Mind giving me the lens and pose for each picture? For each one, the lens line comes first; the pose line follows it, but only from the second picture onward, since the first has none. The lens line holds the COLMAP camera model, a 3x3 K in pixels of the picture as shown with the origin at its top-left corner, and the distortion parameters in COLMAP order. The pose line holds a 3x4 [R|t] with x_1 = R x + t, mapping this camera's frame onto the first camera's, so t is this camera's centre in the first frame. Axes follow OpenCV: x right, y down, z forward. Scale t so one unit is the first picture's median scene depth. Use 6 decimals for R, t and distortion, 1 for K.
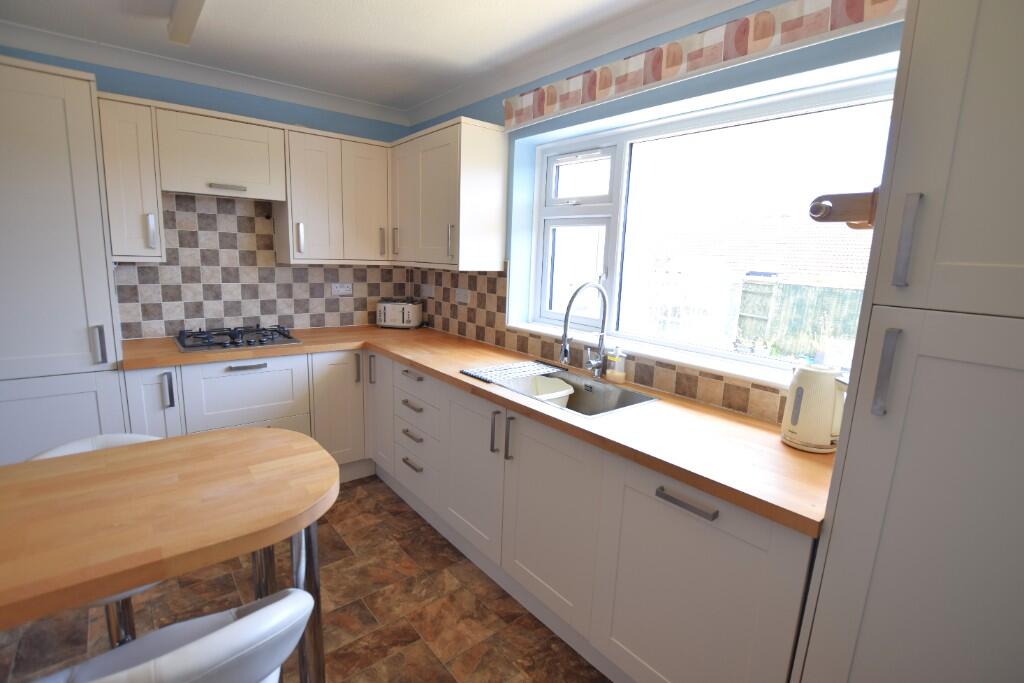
lens RADIAL K [[483.2, 0, 512.0], [0, 483.2, 341.5], [0, 0, 1]] dist [-0.003812, -0.000147]
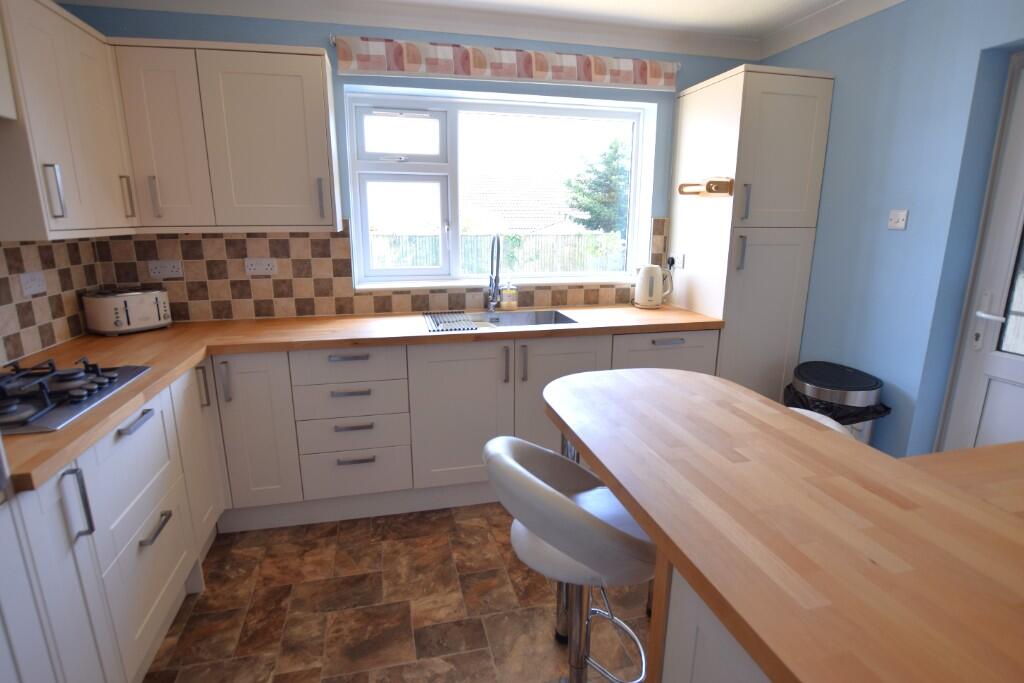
lens RADIAL K [[520.5, 0, 512.0], [0, 520.5, 341.5], [0, 0, 1]] dist [-0.004904, 0.000282]
pose [[0.430573, -0.243288, 0.869148, -0.833334], [0.175016, 0.967213, 0.184035, -0.073238], [-0.885424, 0.072874, 0.459035, 0.307750]]
